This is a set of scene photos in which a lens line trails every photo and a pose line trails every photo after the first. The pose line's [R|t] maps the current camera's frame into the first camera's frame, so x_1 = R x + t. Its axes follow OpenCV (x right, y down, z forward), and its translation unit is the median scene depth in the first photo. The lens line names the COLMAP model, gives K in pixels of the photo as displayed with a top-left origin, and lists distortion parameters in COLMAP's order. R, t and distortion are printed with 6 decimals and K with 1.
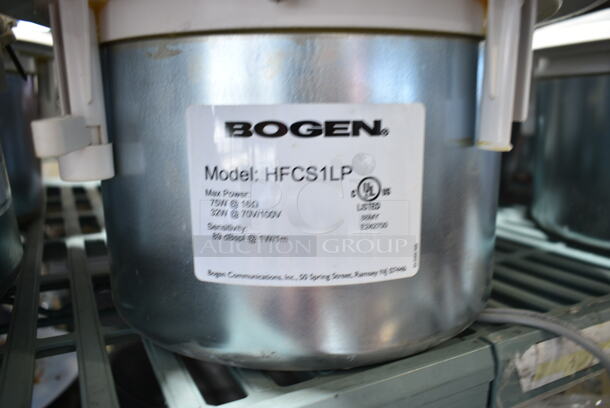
lens RADIAL K [[469.4, 0, 300.3], [0, 469.4, 207.5], [0, 0, 1]] dist [-0.006573, 0.015368]
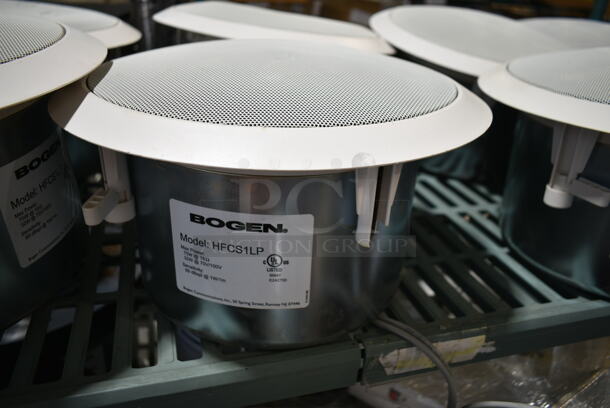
lens RADIAL K [[469.4, 0, 309.1], [0, 469.4, 203.4], [0, 0, 1]] dist [-0.006573, 0.015368]
pose [[0.981480, 0.132995, -0.137872, 0.461504], [-0.096968, 0.965626, 0.241172, -0.634660], [0.165208, -0.223336, 0.960639, -0.503708]]
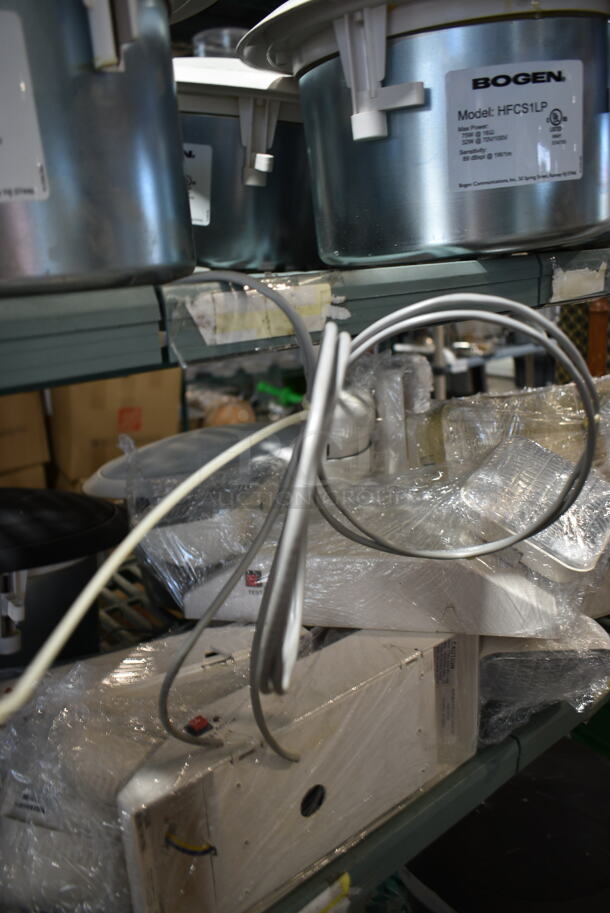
lens RADIAL K [[702.6, 0, 306.7], [0, 702.6, 452.8], [0, 0, 1]] dist [-0.006573, 0.015368]
pose [[0.984675, -0.136829, 0.108134, -1.137539], [0.125954, 0.986807, 0.101727, 0.758345], [-0.120627, -0.086549, 0.988918, -1.427038]]
